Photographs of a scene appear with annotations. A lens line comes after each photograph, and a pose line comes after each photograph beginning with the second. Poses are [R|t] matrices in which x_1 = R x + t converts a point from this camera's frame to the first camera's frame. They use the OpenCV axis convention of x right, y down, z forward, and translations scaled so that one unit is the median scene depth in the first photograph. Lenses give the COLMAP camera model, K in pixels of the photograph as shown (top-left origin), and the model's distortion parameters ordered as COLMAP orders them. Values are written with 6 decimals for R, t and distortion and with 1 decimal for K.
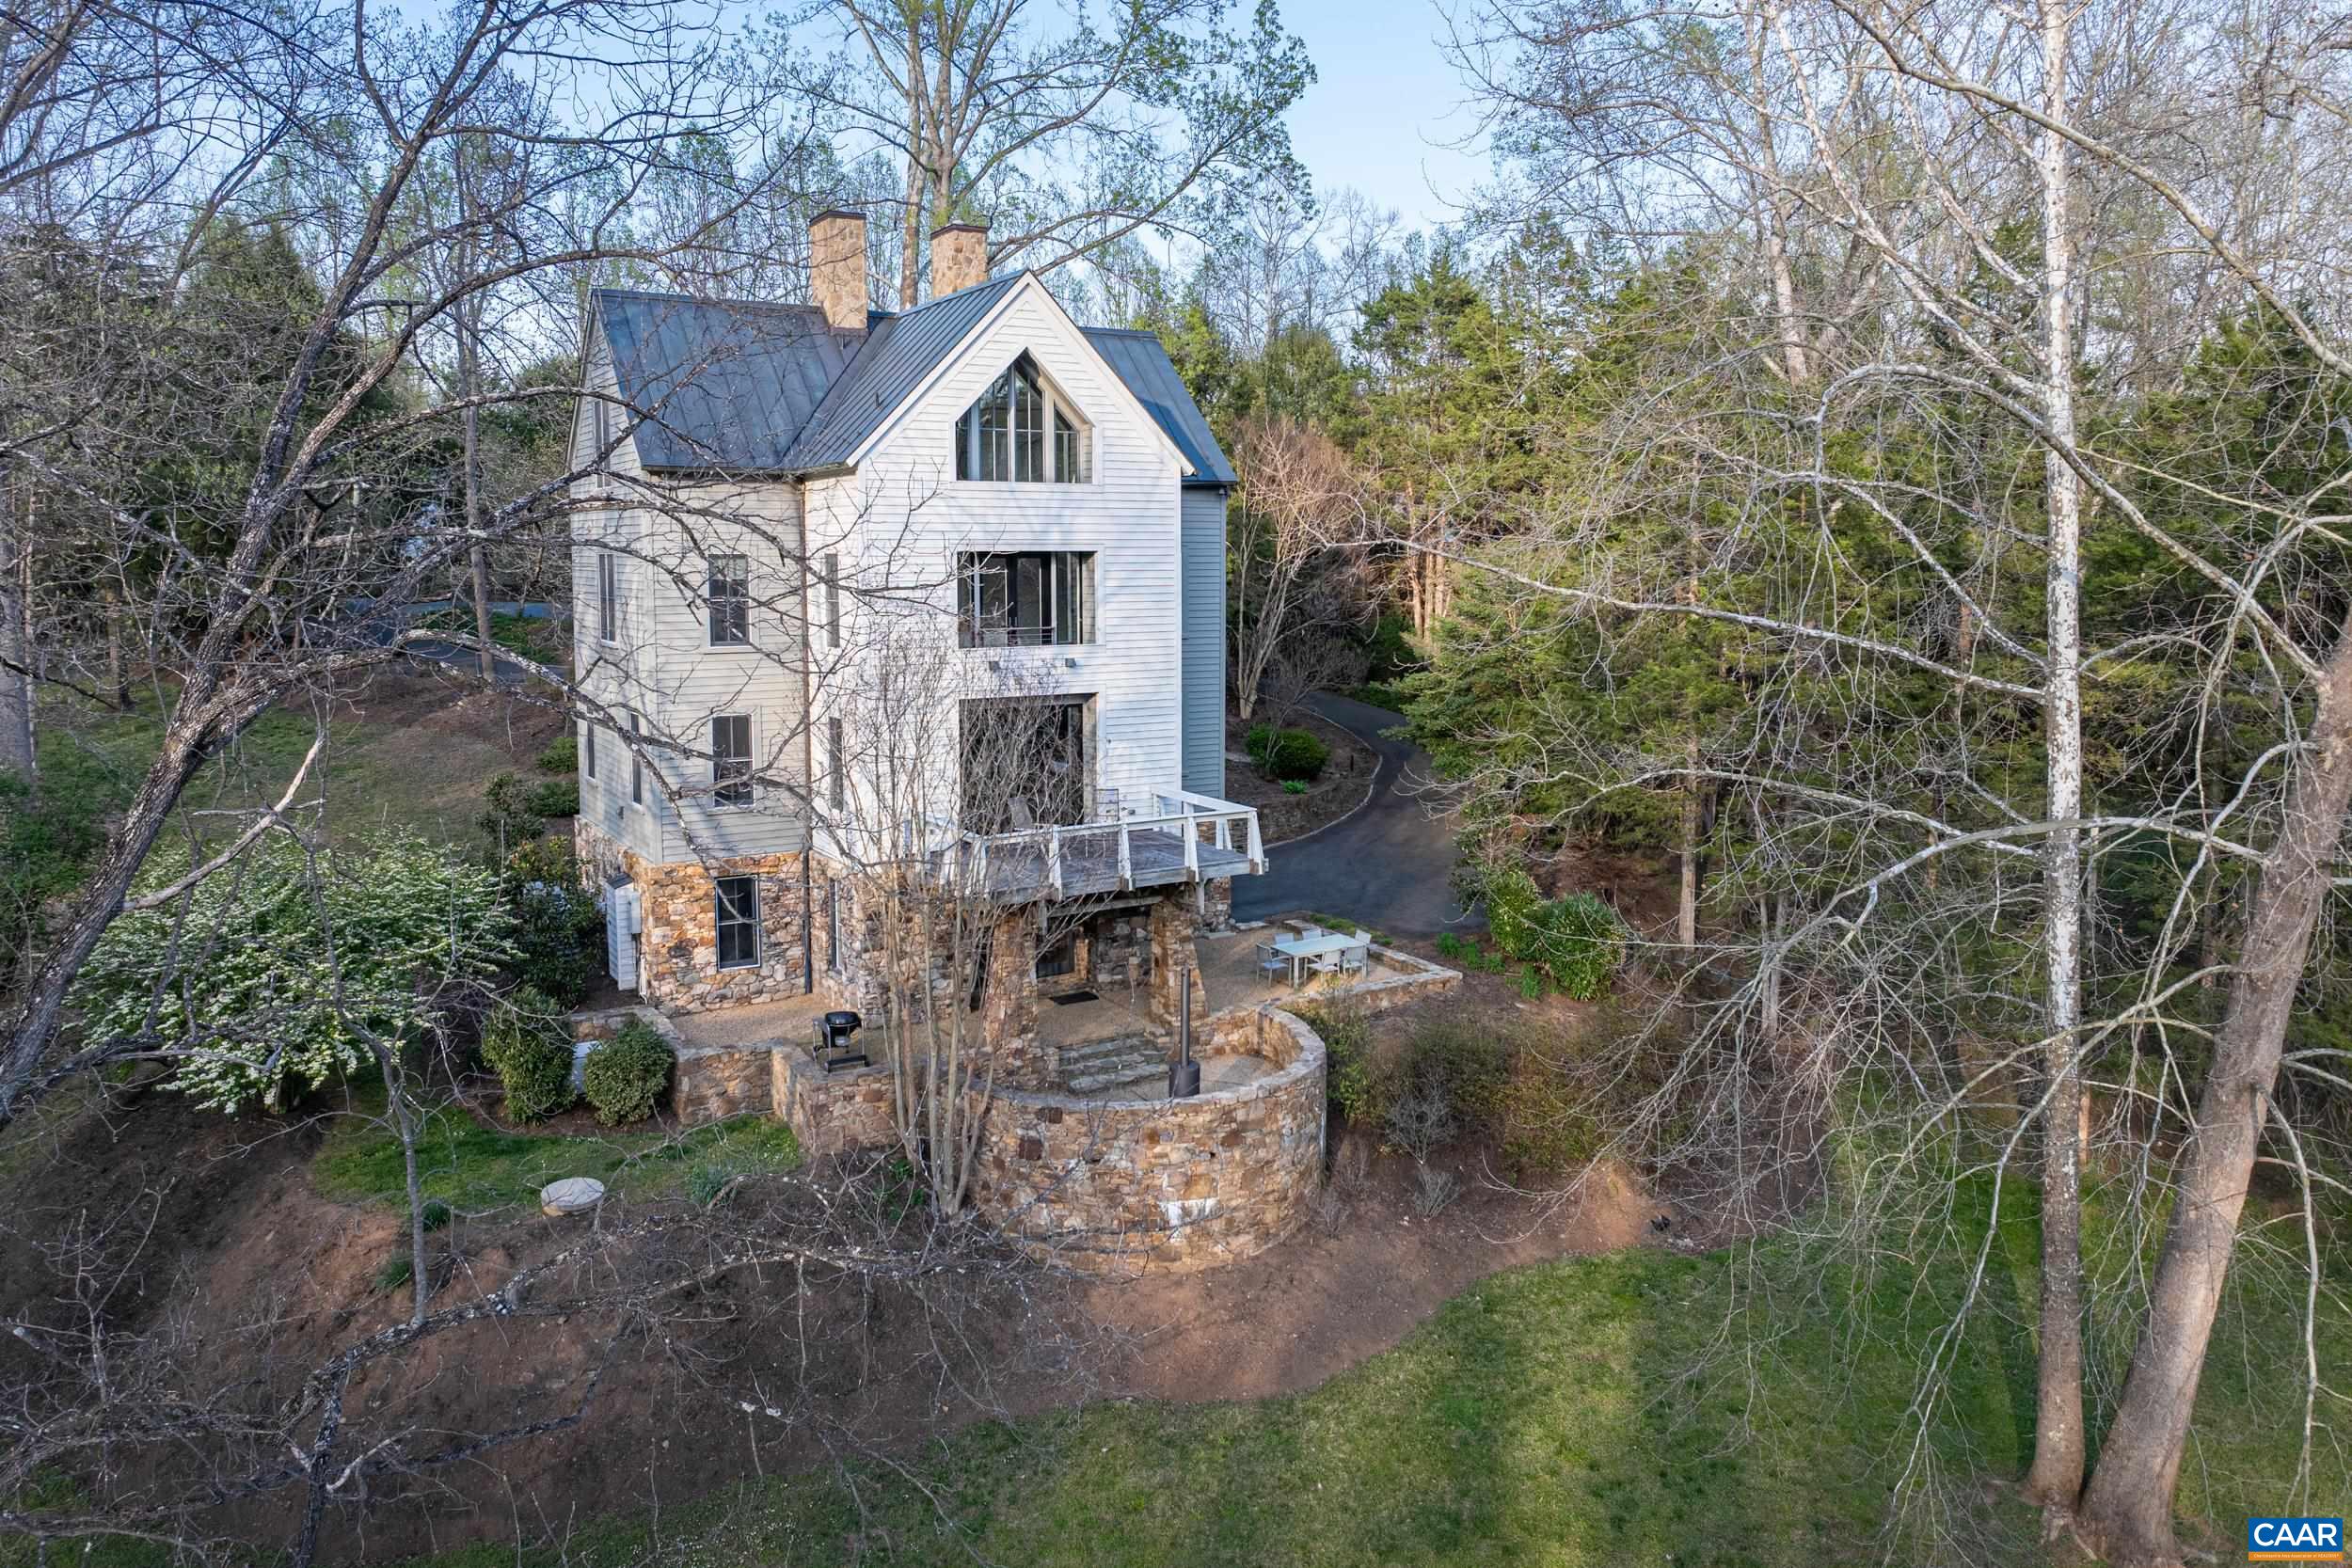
lens RADIAL K [[1619.1, 0, 1169.6], [0, 1619.1, 741.4], [0, 0, 1]] dist [0.003551, -0.000066]
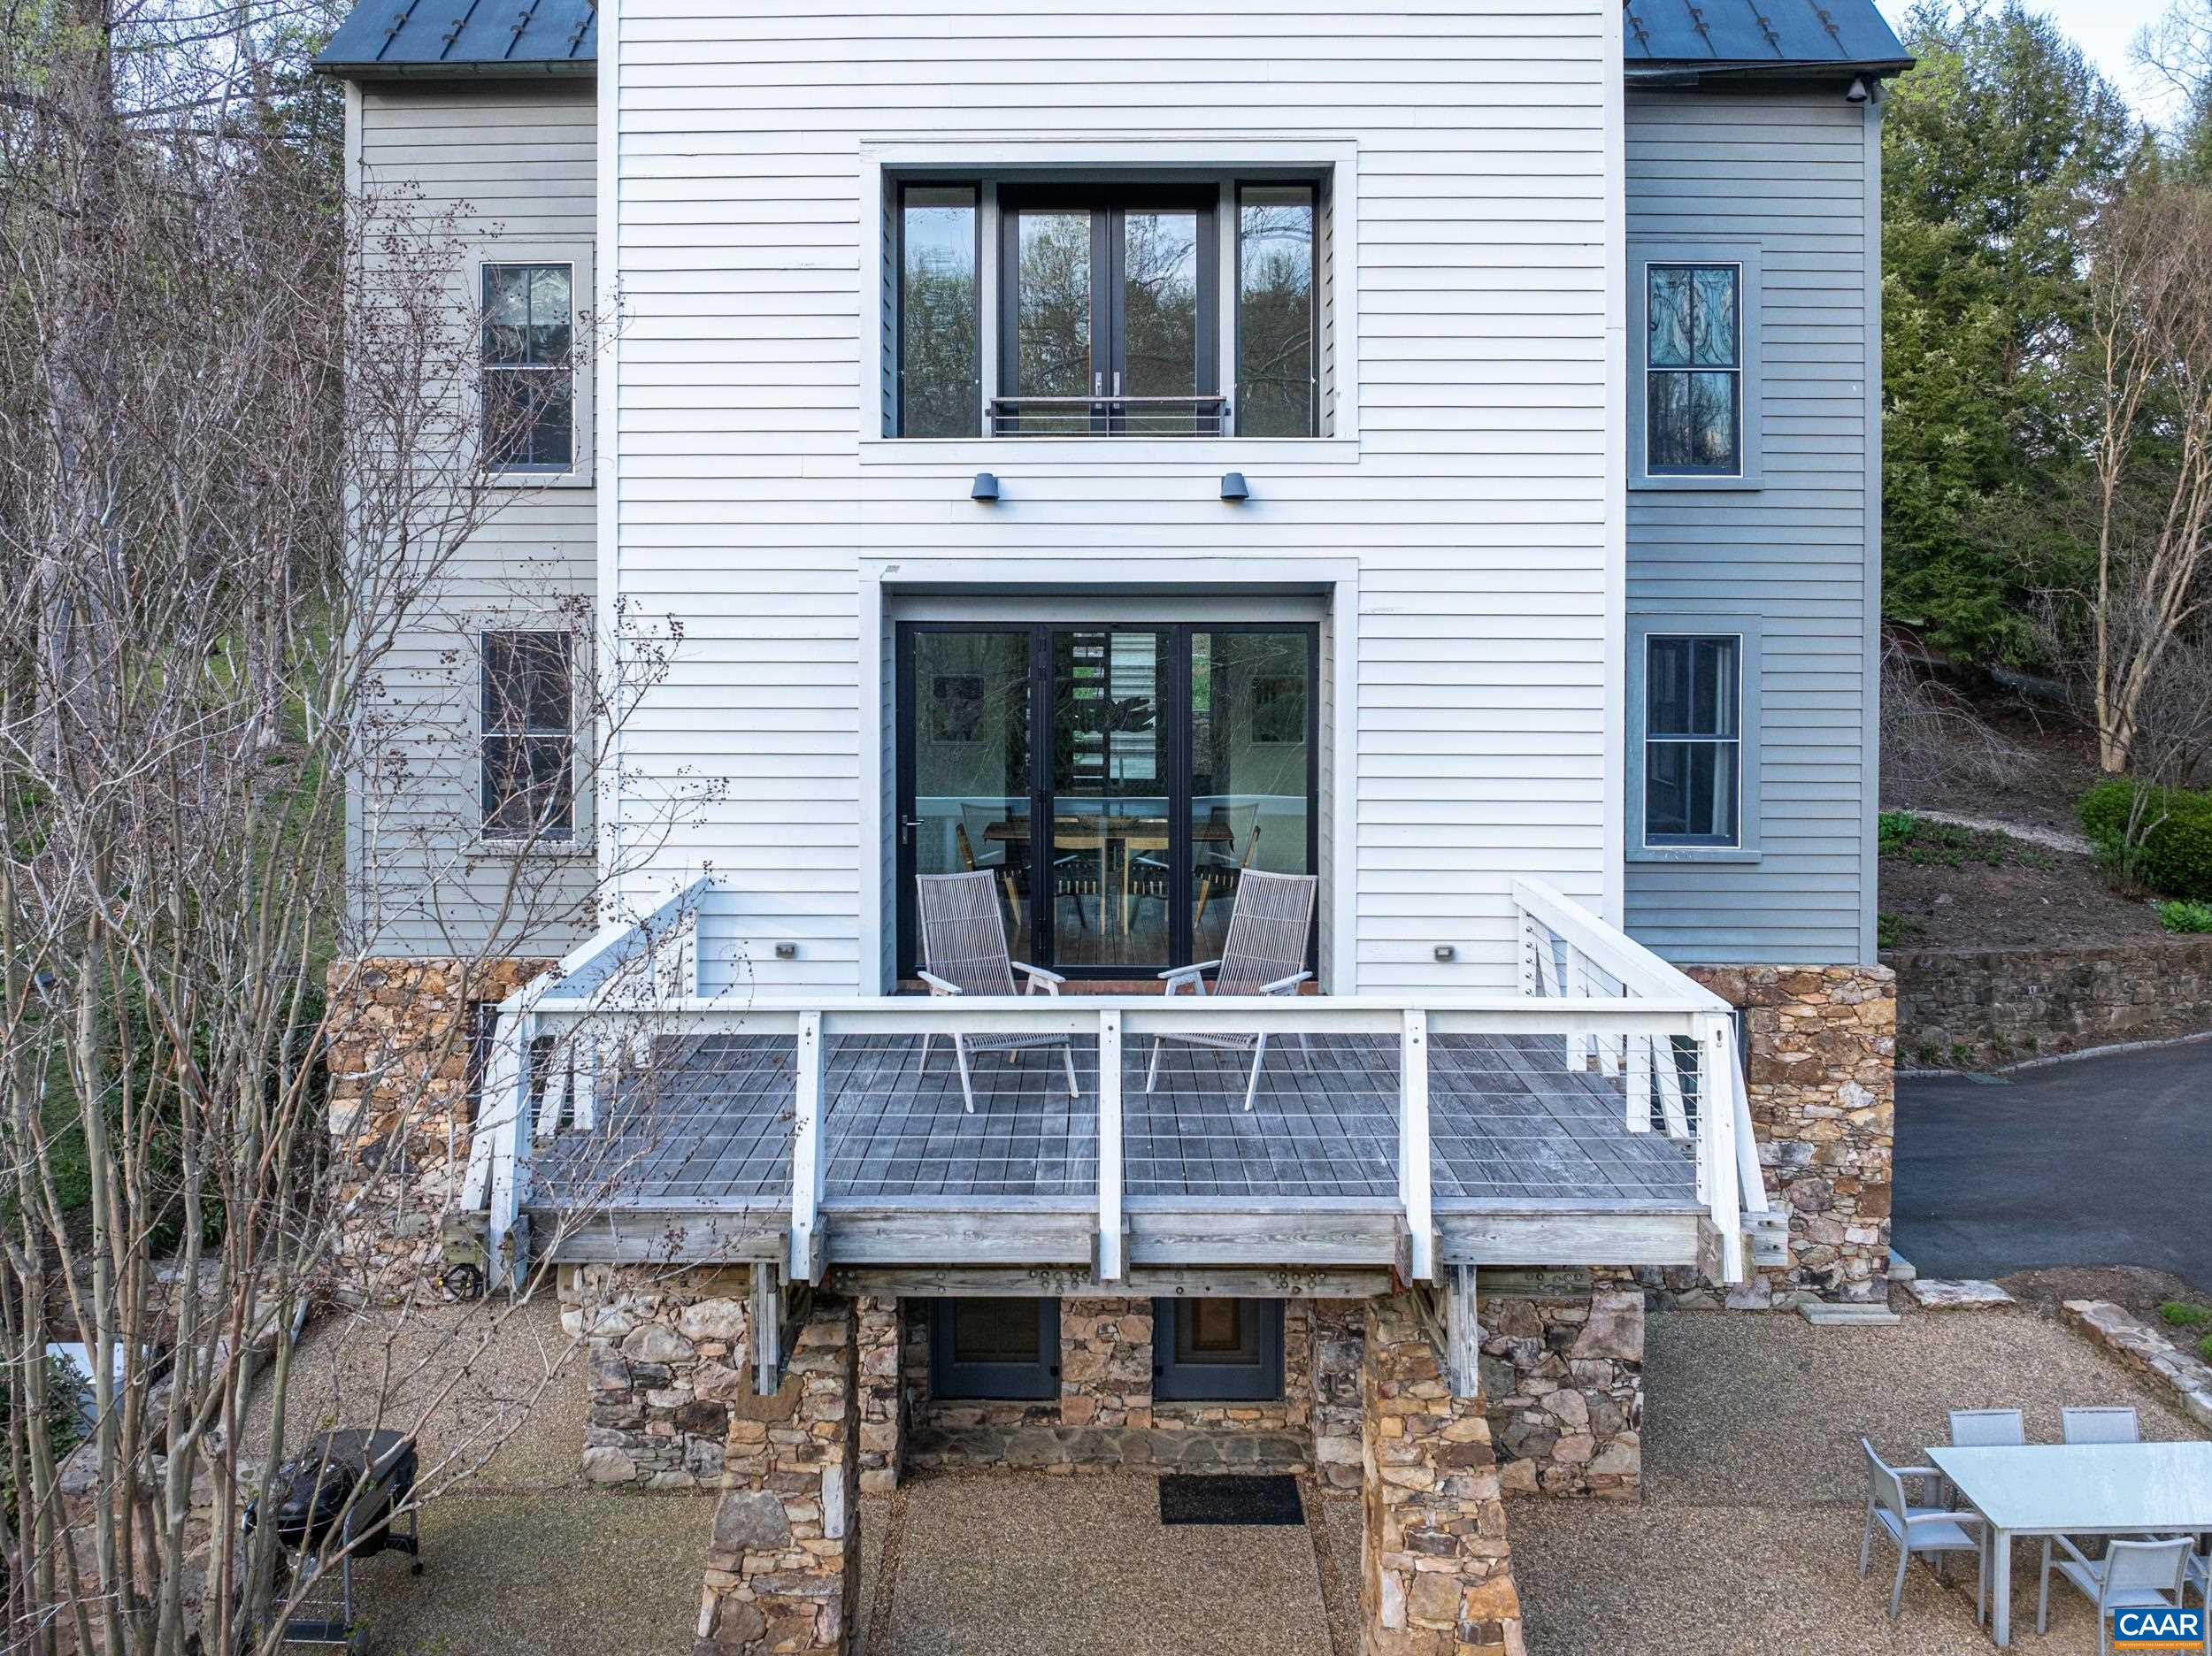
lens RADIAL K [[1700.8, 0, 1103.0], [0, 1700.8, 633.9], [0, 0, 1]] dist [-0.026967, -0.003928]
pose [[0.850099, 0.012277, -0.526479, 0.103883], [-0.065226, 0.994485, -0.082129, 0.012191], [0.522567, 0.104158, 0.846212, 0.702641]]
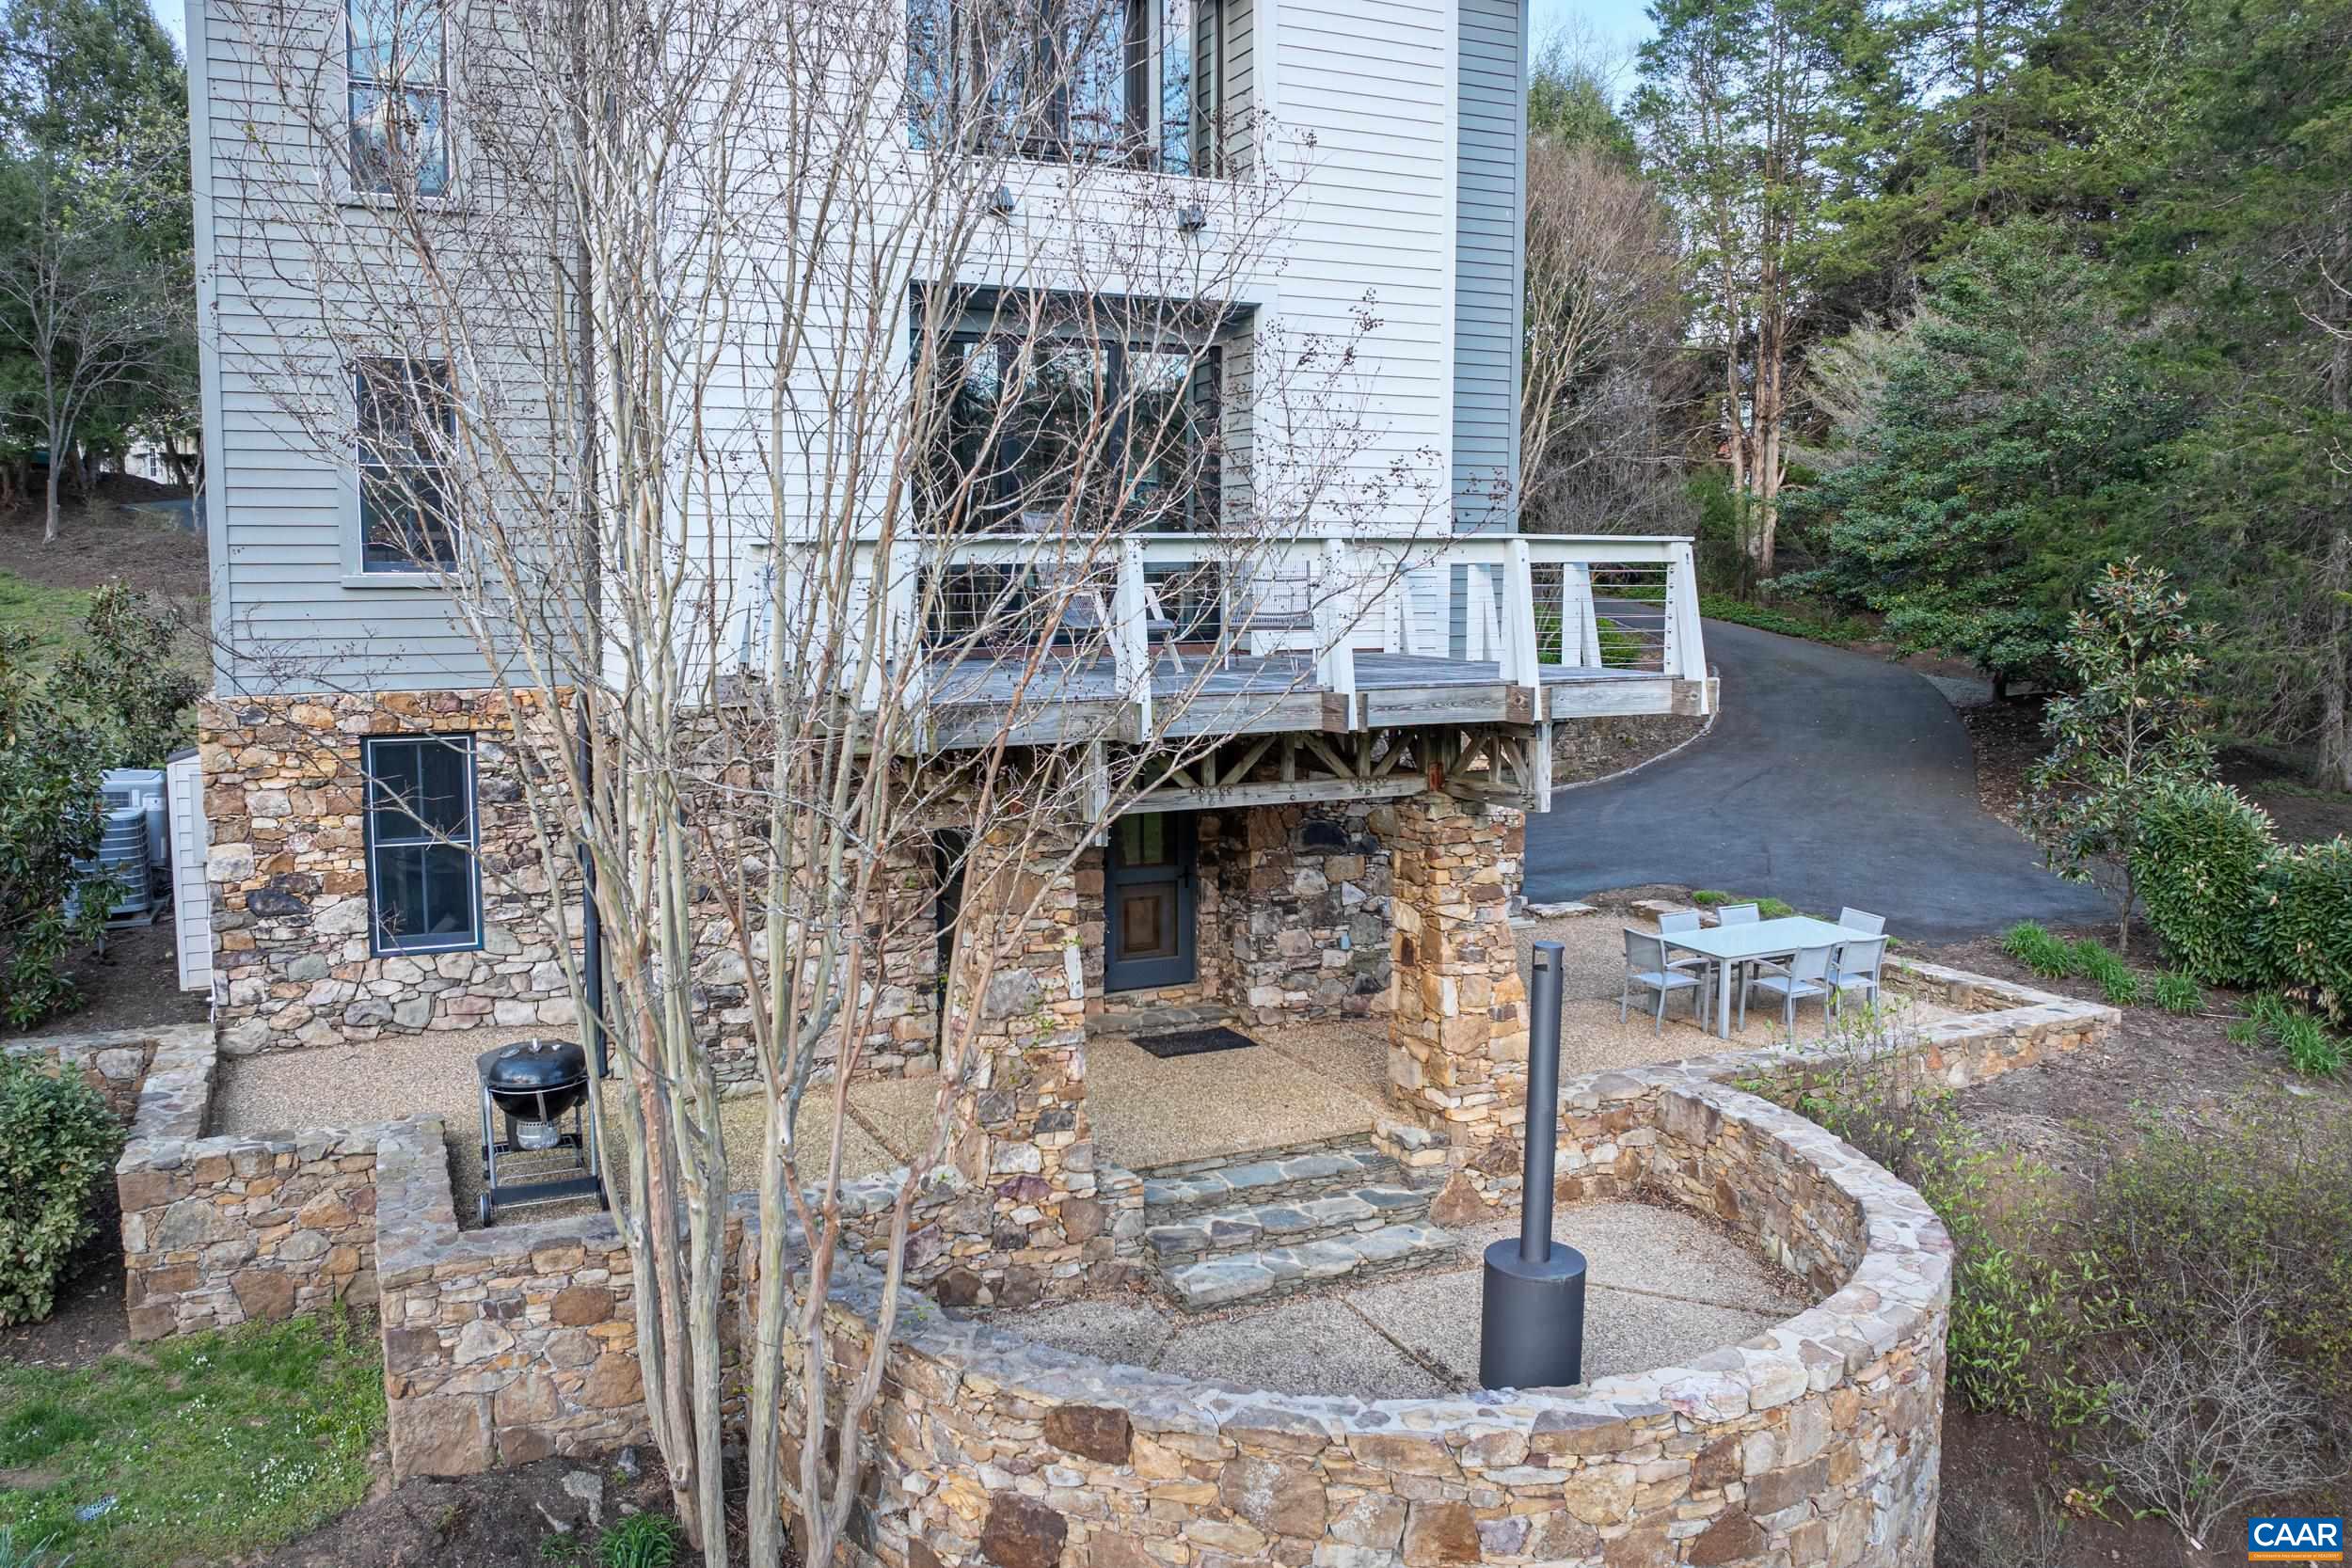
lens RADIAL K [[1745.8, 0, 1093.1], [0, 1745.8, 776.9], [0, 0, 1]] dist [-0.026145, -0.002680]
pose [[0.991865, 0.011360, -0.126790, -0.029345], [-0.011720, 0.999929, -0.002096, 0.095129], [0.126757, 0.003565, 0.991927, 0.573342]]
